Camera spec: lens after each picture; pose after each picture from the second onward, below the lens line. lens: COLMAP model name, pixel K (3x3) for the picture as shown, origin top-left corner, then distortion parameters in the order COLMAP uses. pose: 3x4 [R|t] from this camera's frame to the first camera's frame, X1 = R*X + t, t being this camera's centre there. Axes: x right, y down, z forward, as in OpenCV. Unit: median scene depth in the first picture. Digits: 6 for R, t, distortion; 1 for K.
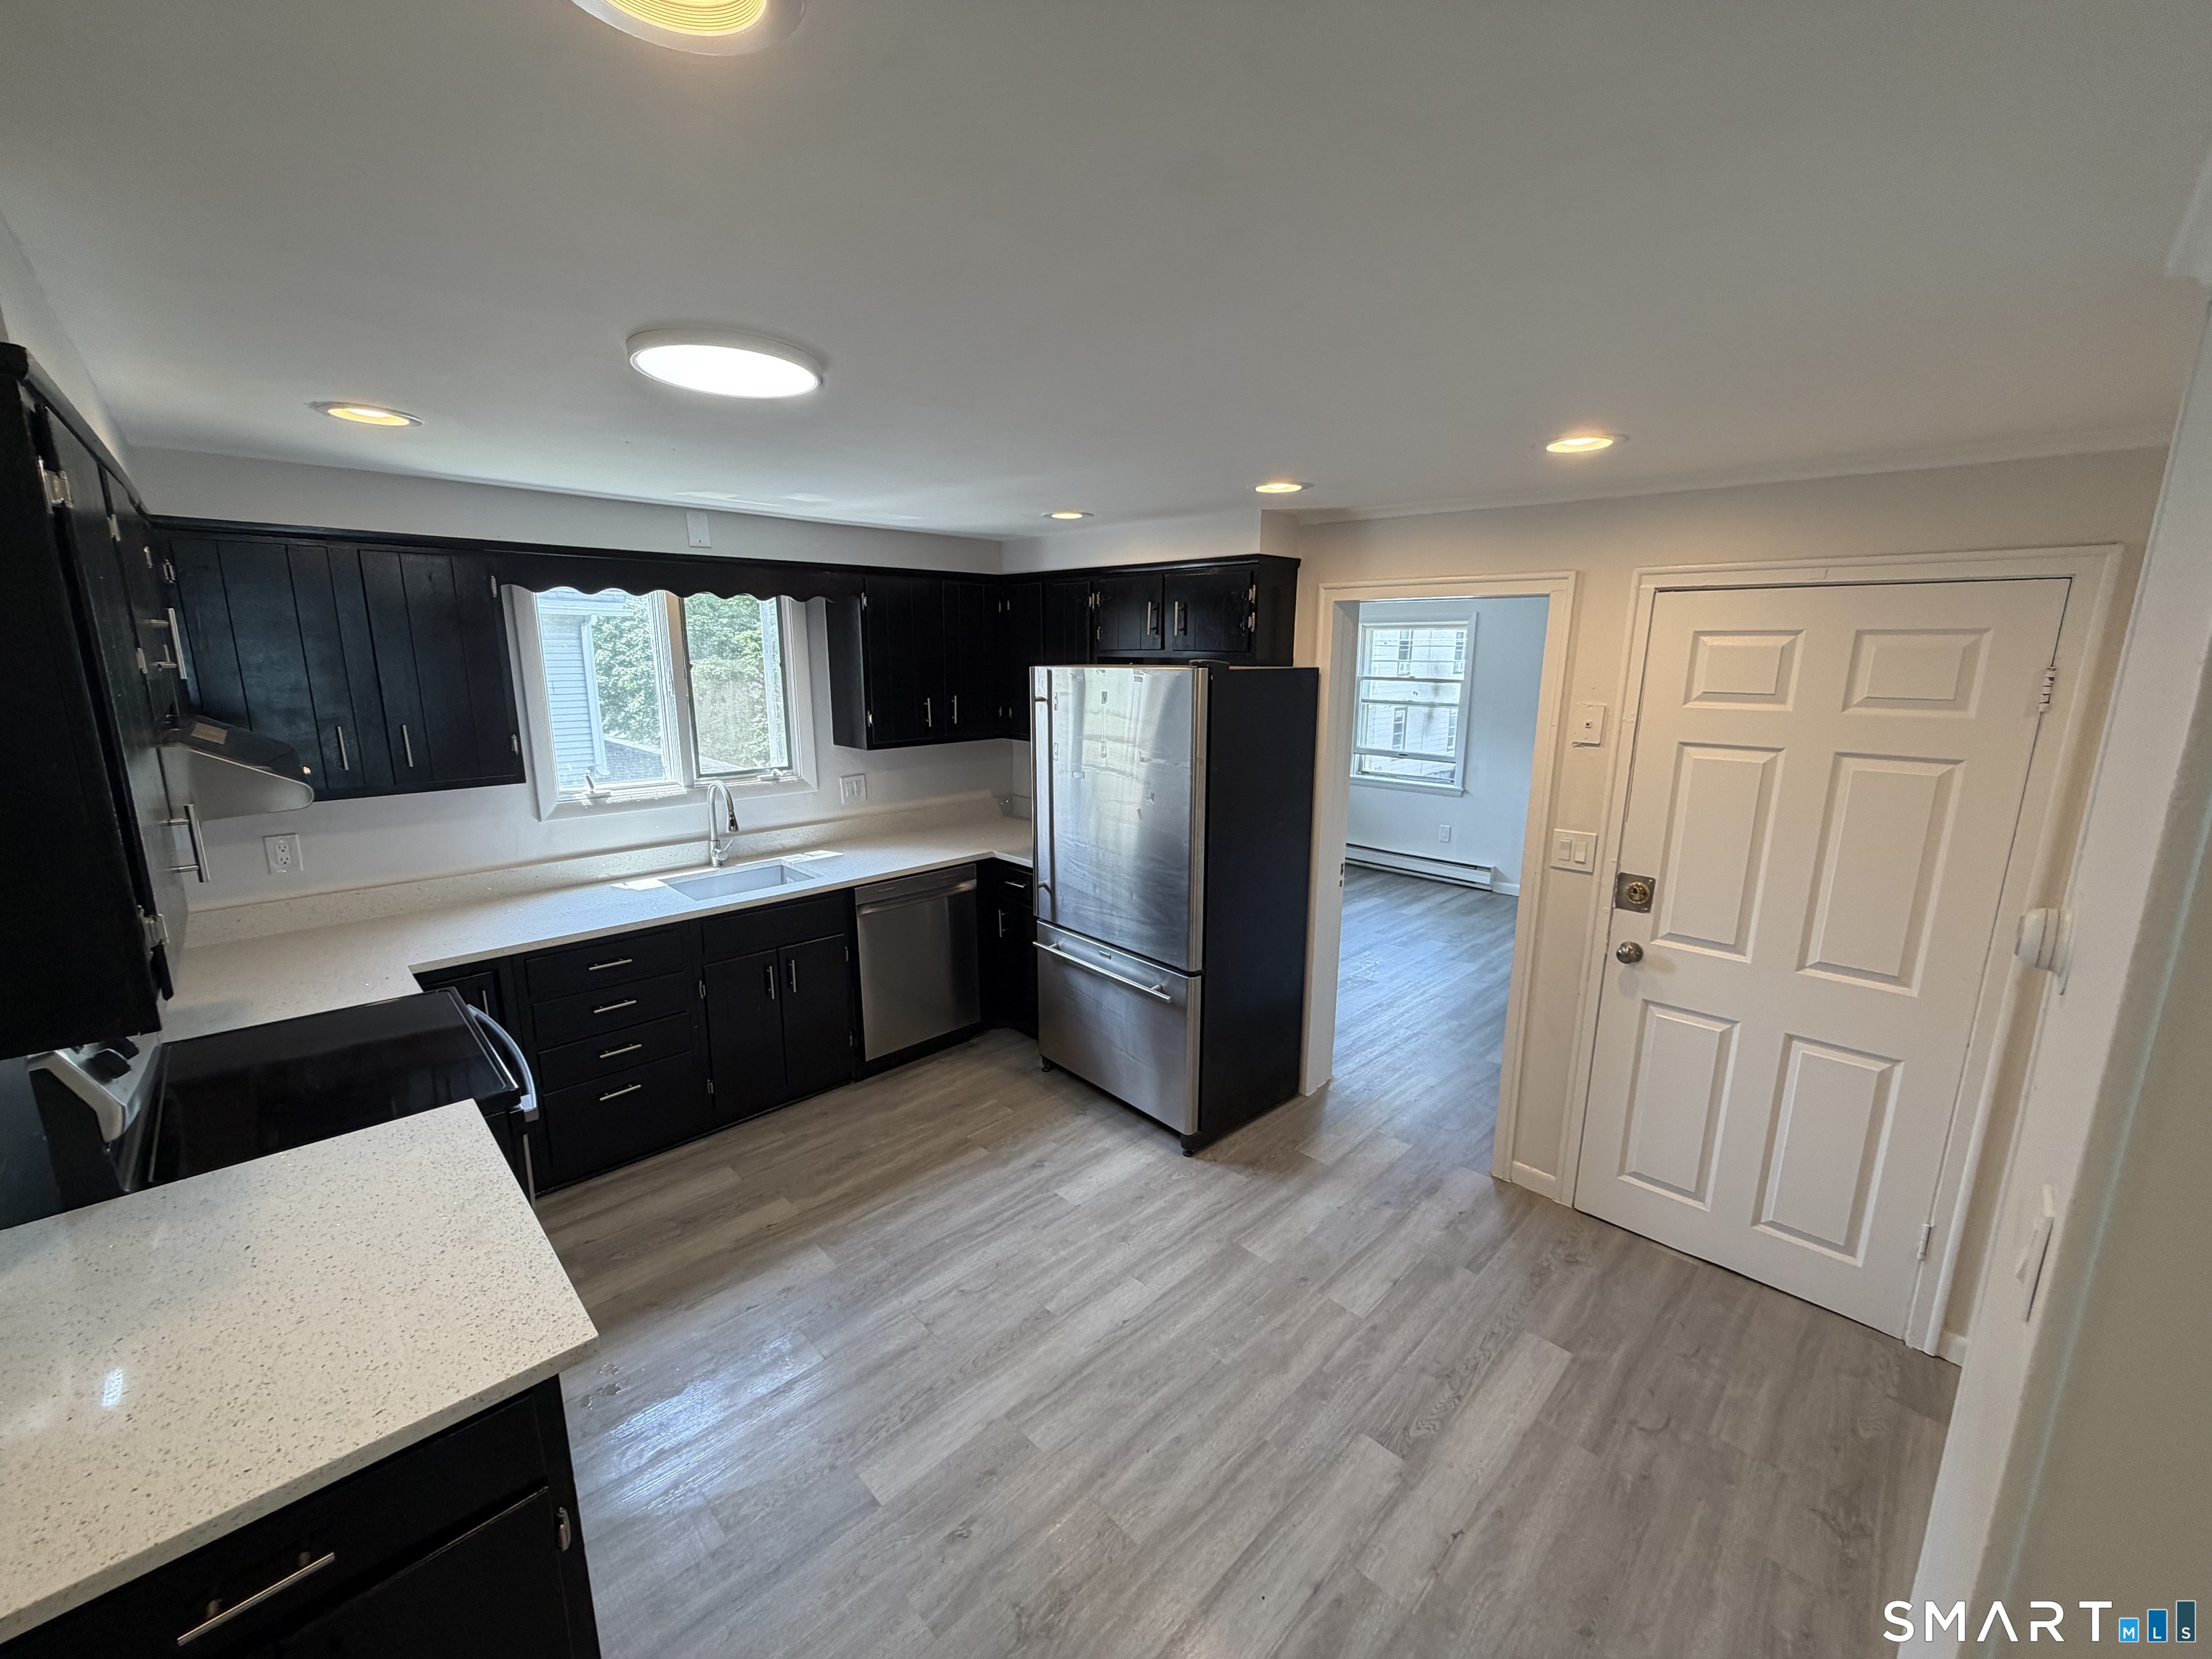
lens RADIAL K [[881.6, 0, 1098.4], [0, 881.6, 827.7], [0, 0, 1]] dist [-0.003077, 0.000637]
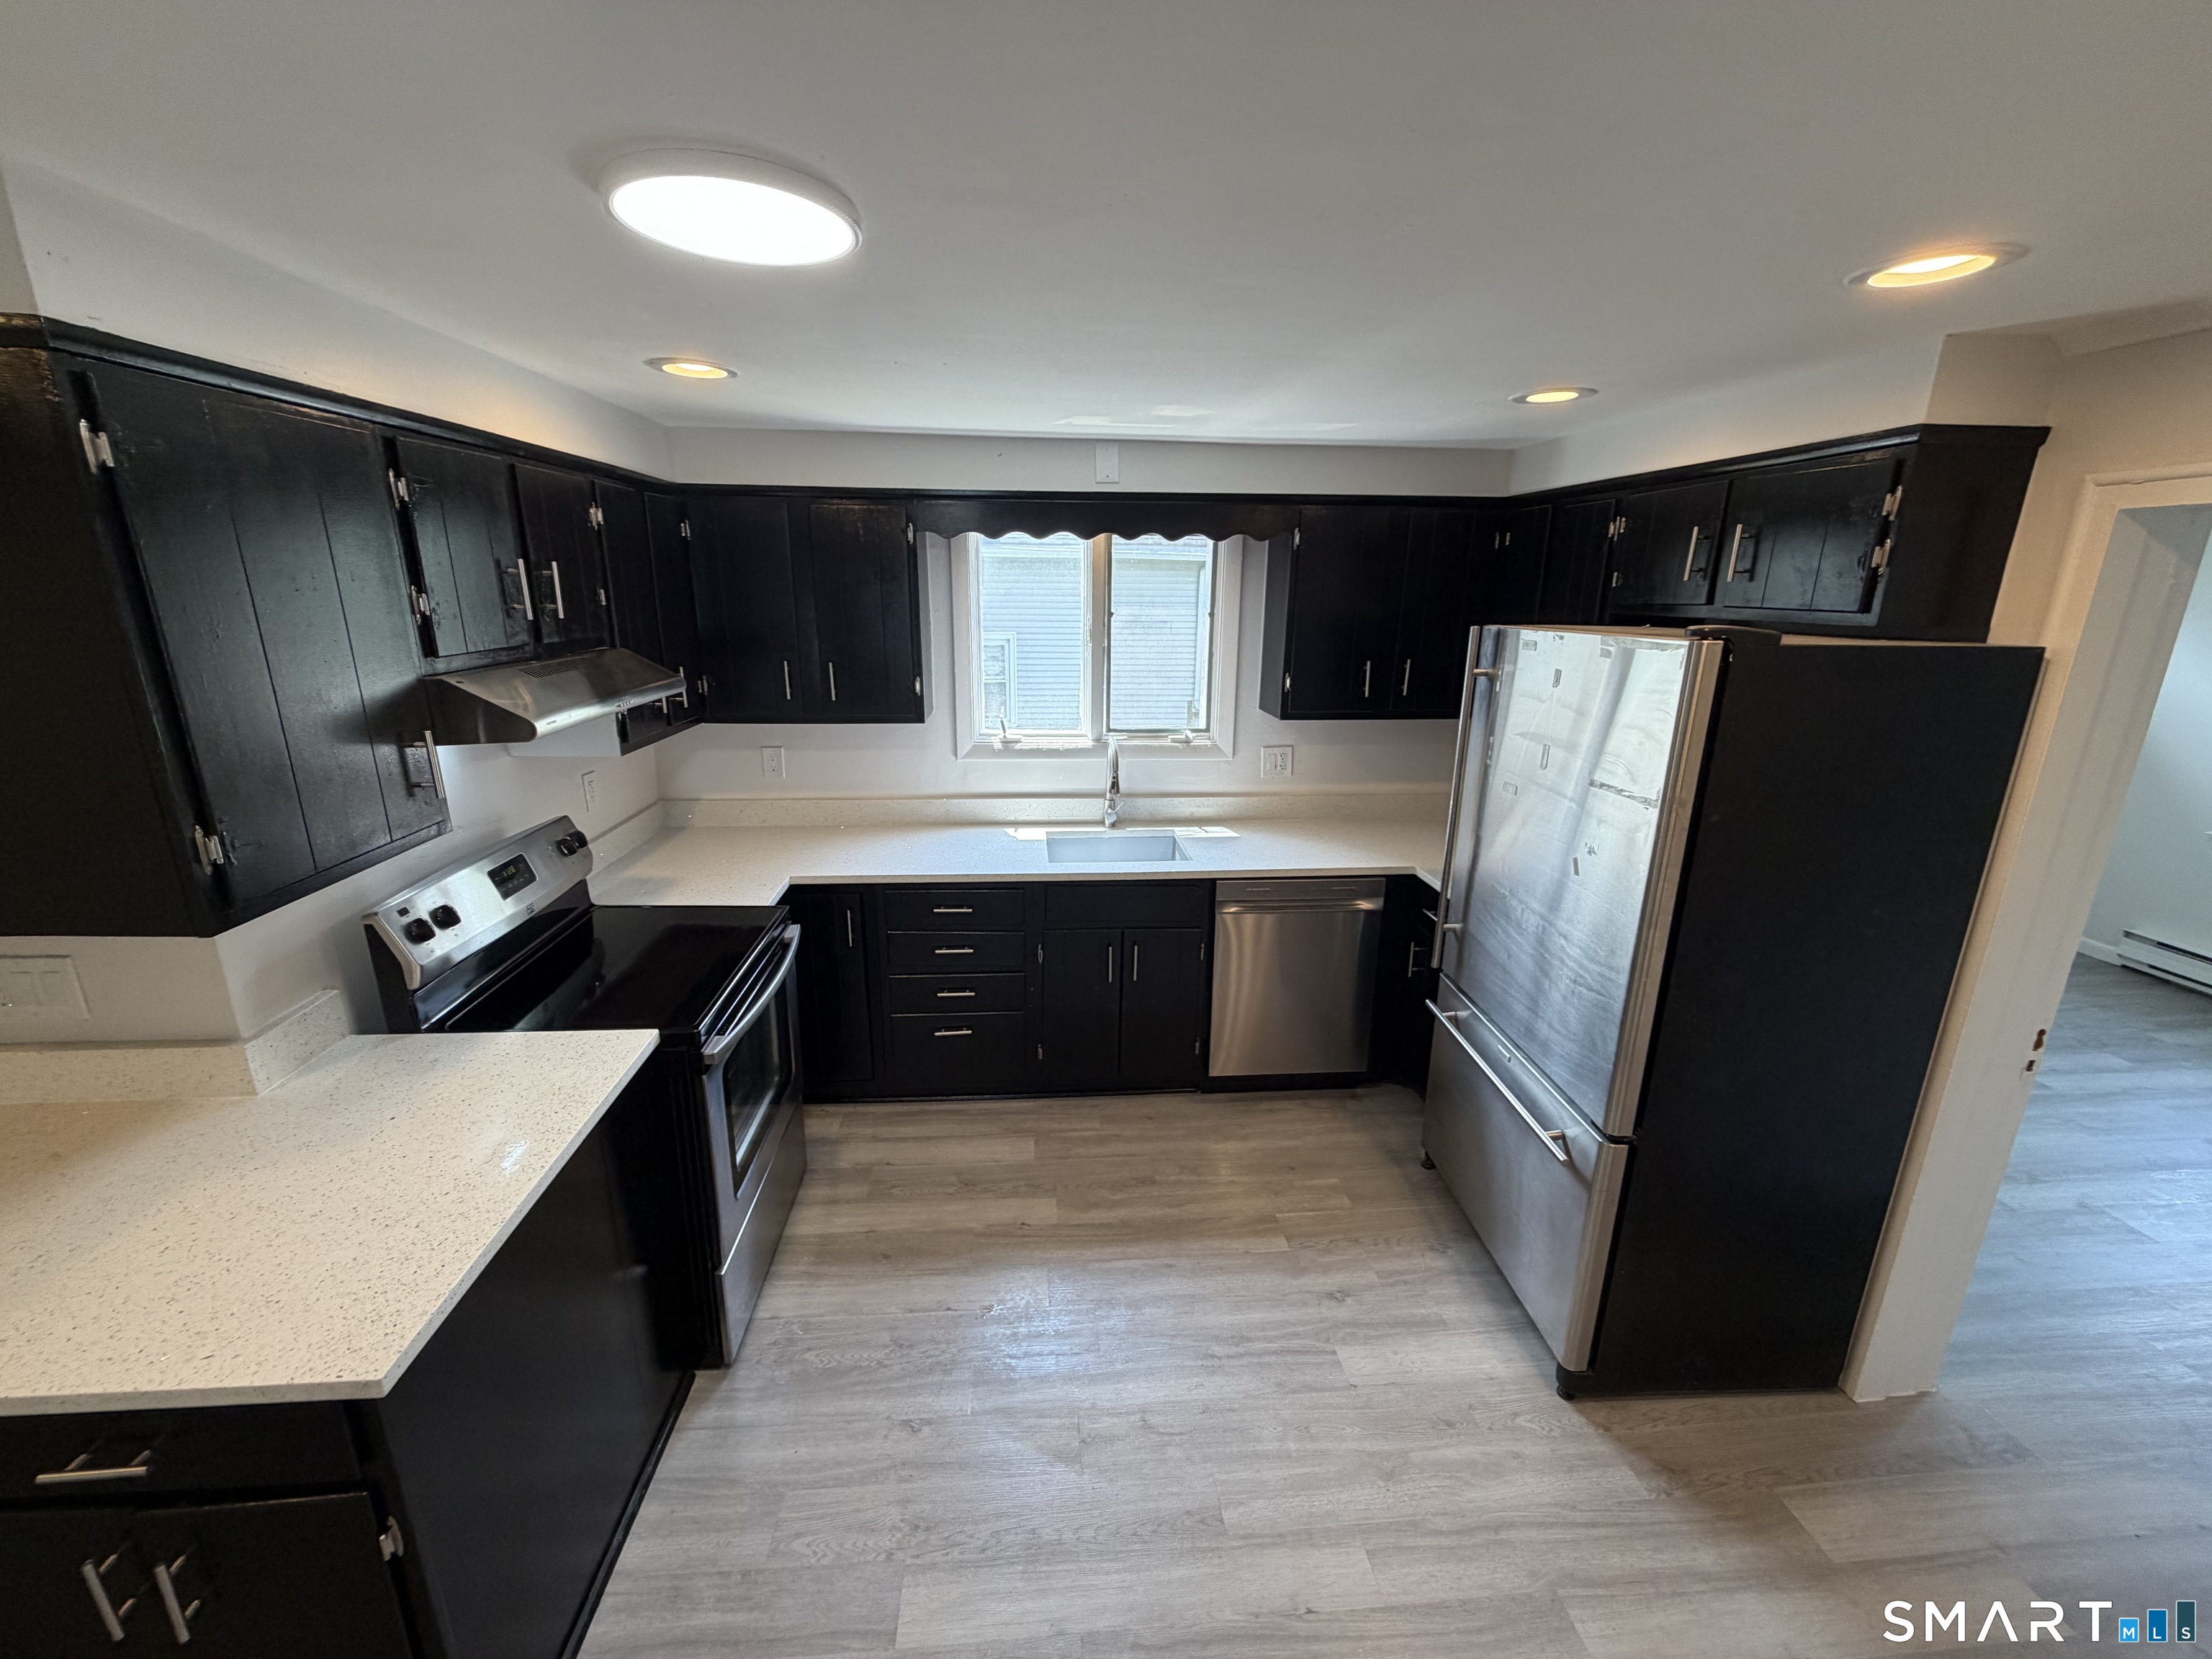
lens RADIAL K [[881.6, 0, 1097.5], [0, 881.6, 828.7], [0, 0, 1]] dist [-0.003077, 0.000637]
pose [[0.769035, 0.173315, -0.615262, 0.161172], [-0.135538, 0.984866, 0.108017, -0.061494], [0.624672, 0.000322, 0.780888, 0.274826]]
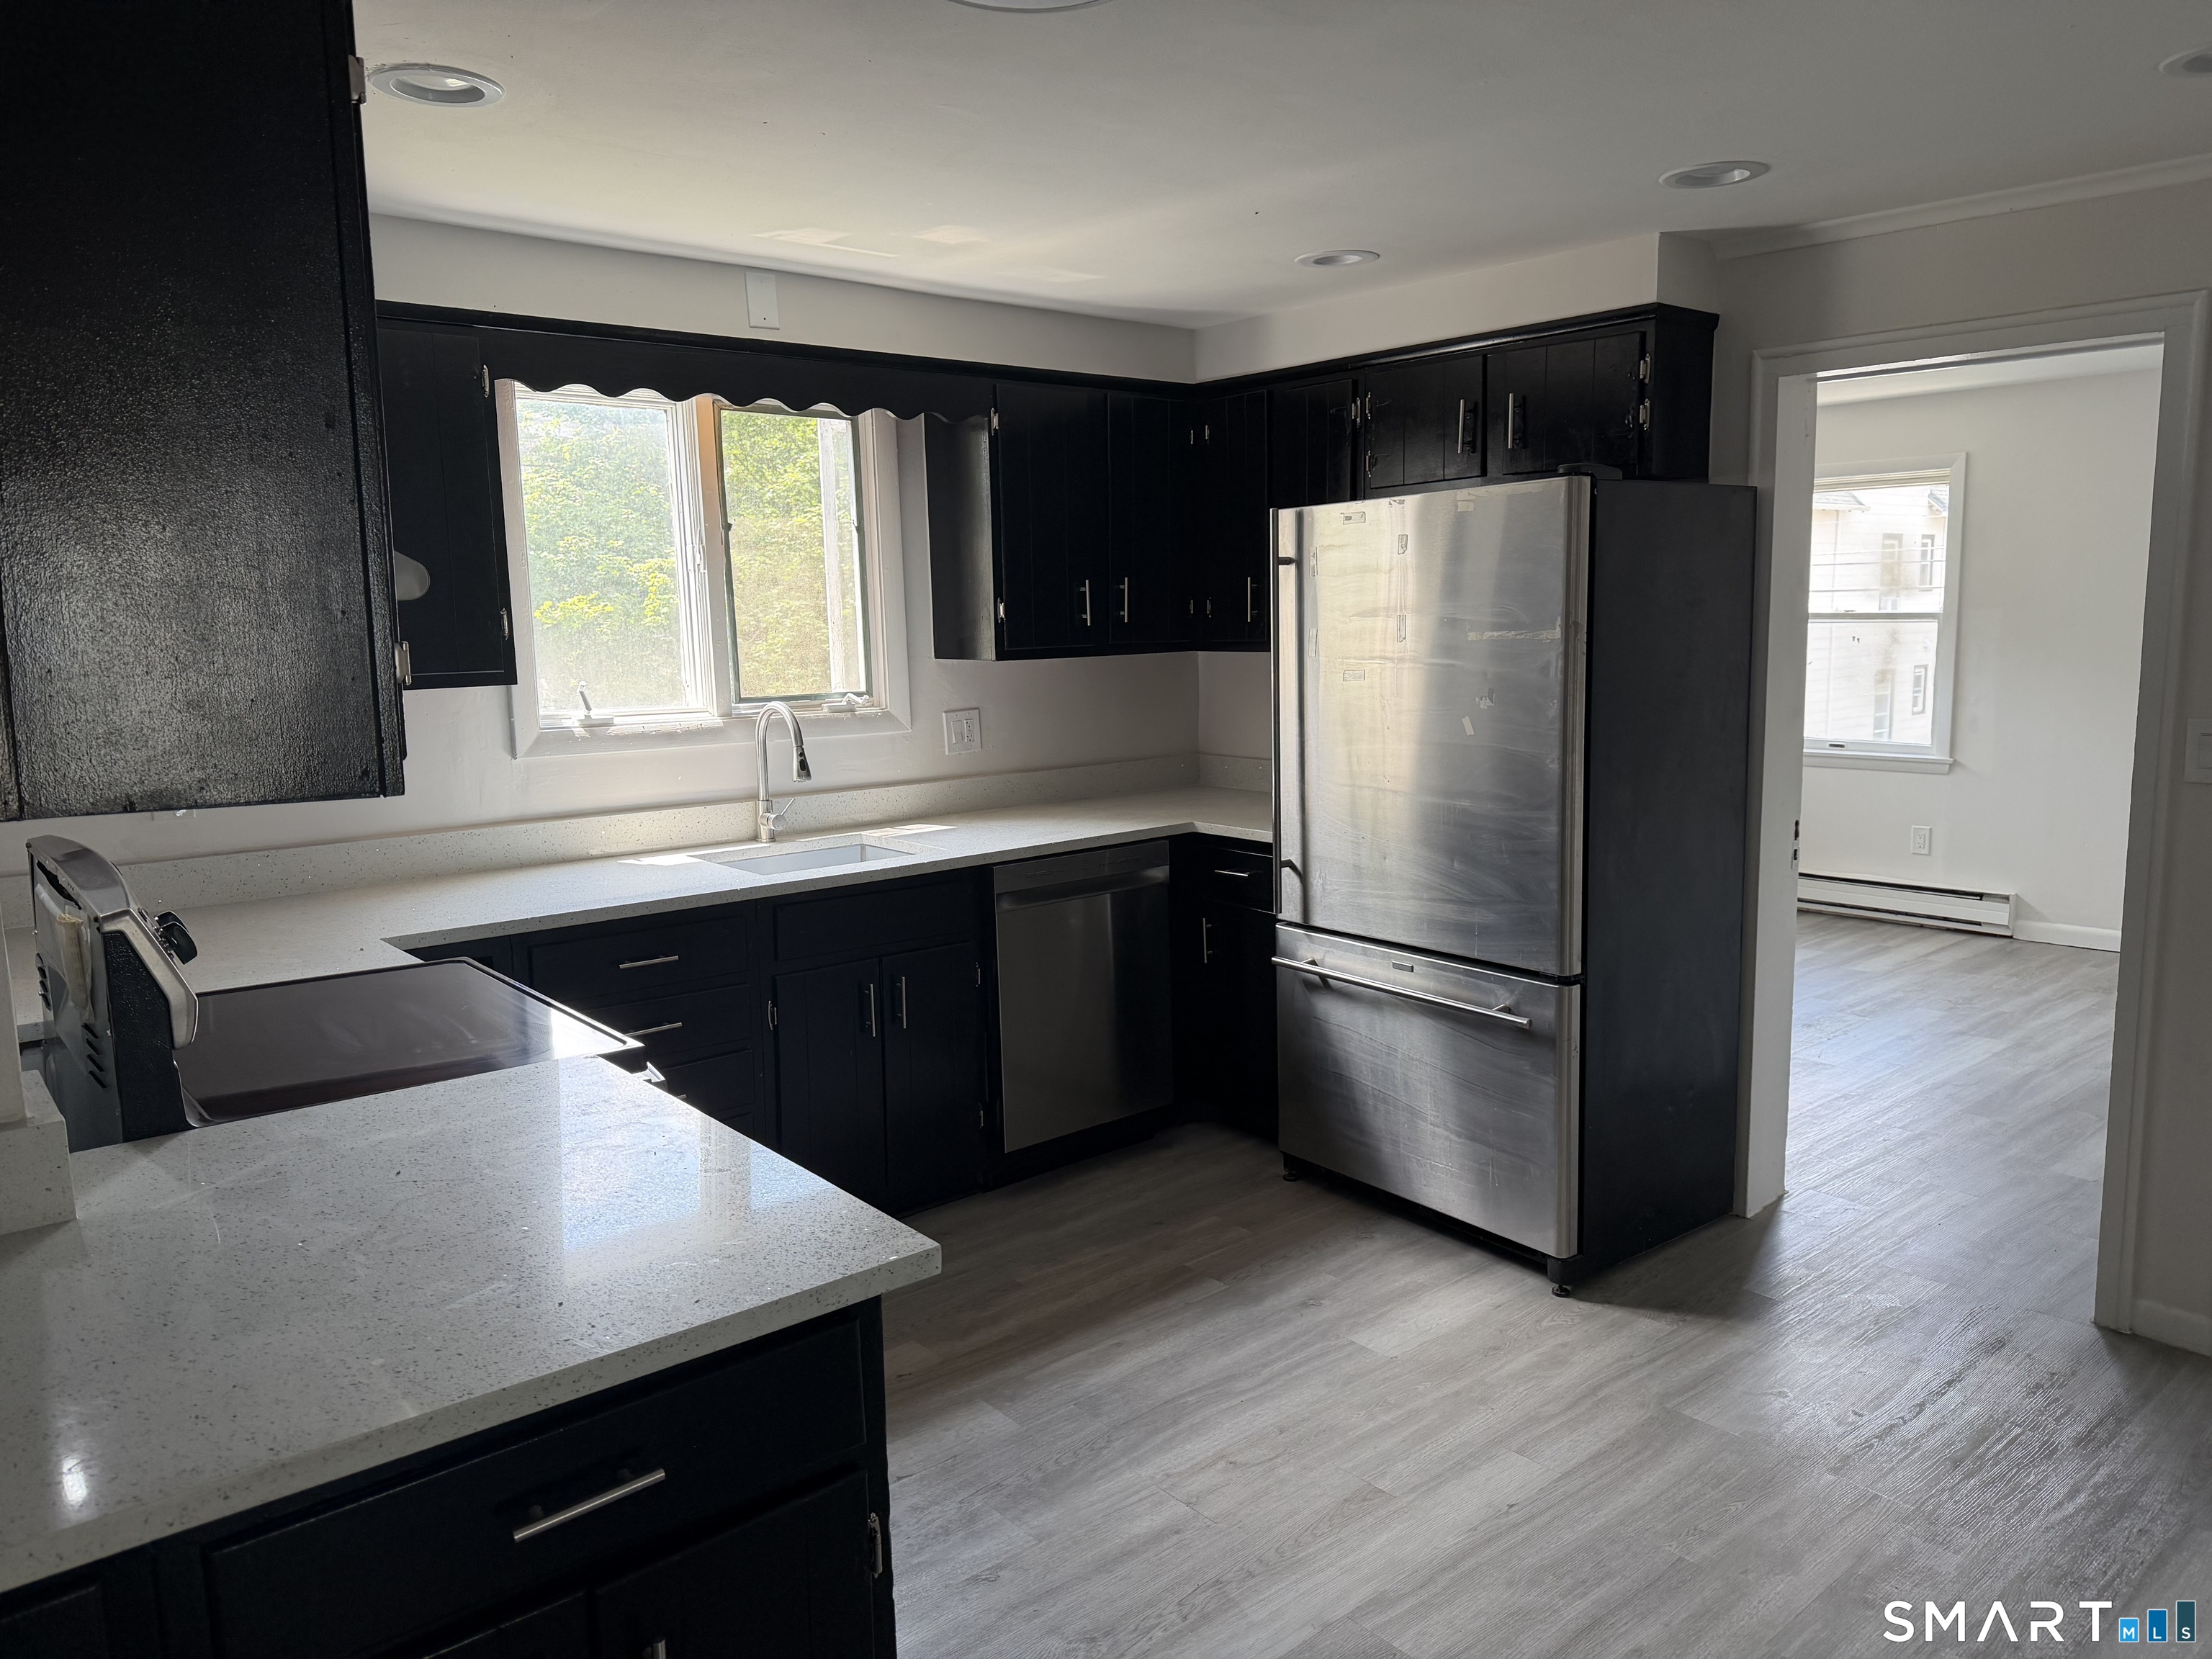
lens RADIAL K [[1550.1, 0, 1114.3], [0, 1550.1, 827.4], [0, 0, 1]] dist [0.037928, -0.053427]
pose [[0.997471, -0.014139, -0.069649, -0.120862], [0.009946, 0.998138, -0.060188, 0.114120], [0.070371, 0.059343, 0.995754, -0.093173]]
